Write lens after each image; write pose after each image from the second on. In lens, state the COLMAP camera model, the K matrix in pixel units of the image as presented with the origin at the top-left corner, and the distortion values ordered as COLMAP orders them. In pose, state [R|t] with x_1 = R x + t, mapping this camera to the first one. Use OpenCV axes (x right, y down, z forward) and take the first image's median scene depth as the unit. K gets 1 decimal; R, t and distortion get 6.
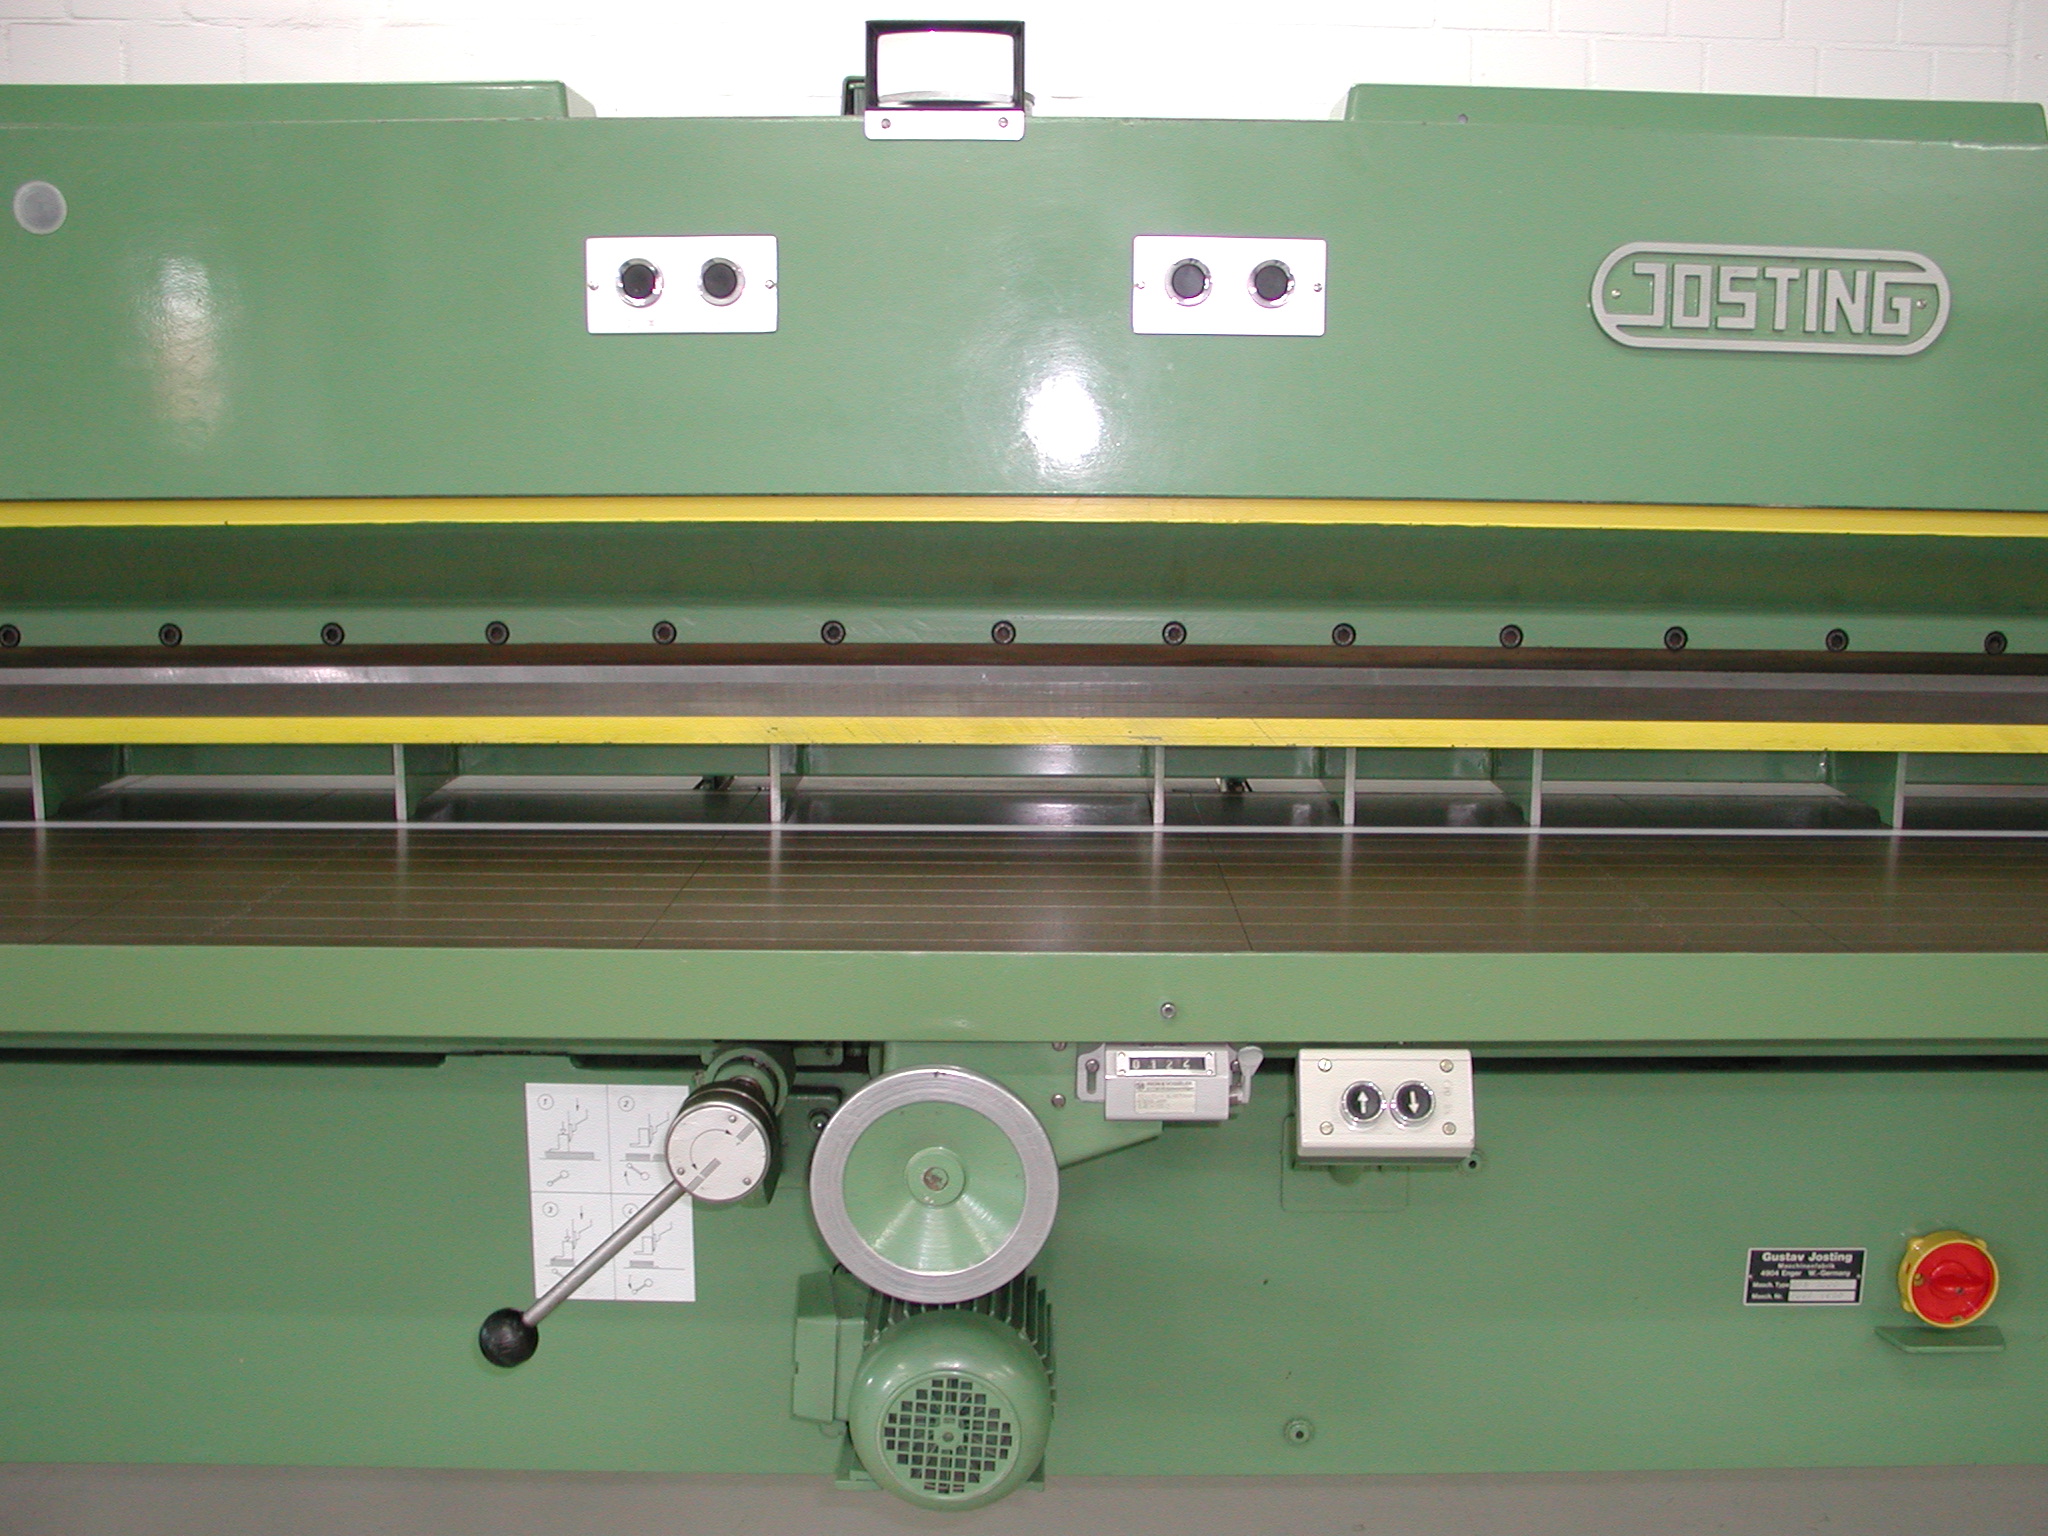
lens RADIAL K [[2058.2, 0, 1024.0], [0, 2058.2, 768.0], [0, 0, 1]] dist [-0.146835, 0.015485]
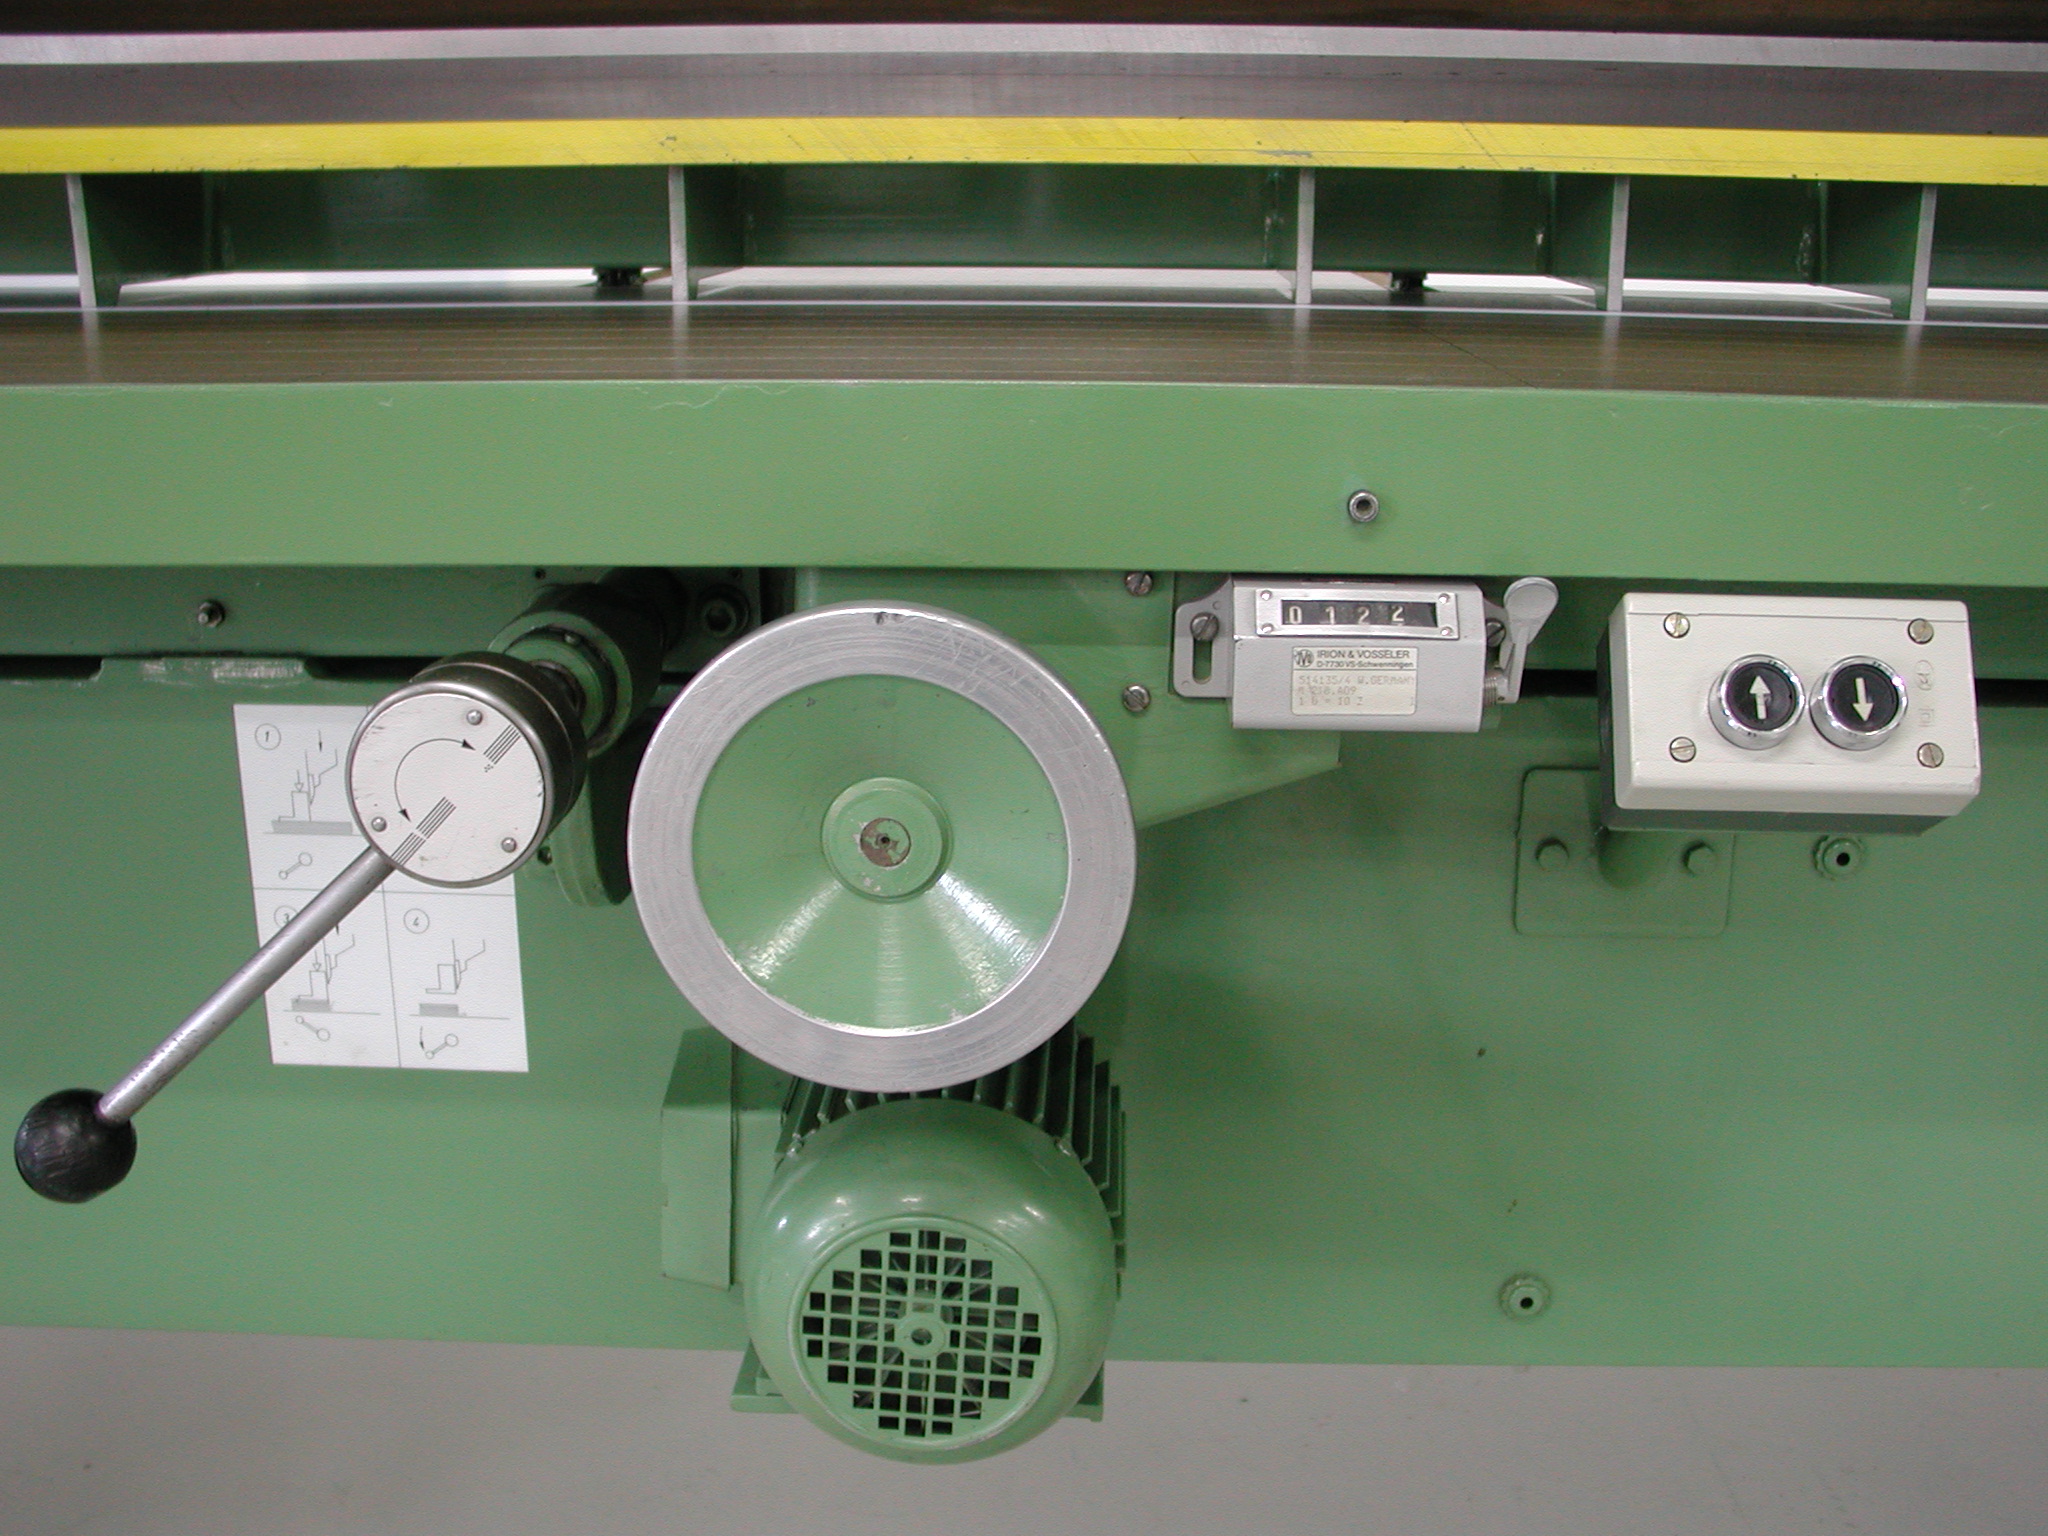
lens RADIAL K [[2052.4, 0, 1024.0], [0, 2052.4, 768.0], [0, 0, 1]] dist [-0.116326, 0.003527]
pose [[0.999261, 0.009262, -0.037297, 0.008086], [-0.004820, 0.993063, 0.117487, 0.118695], [0.038126, -0.117220, 0.992374, 0.487770]]
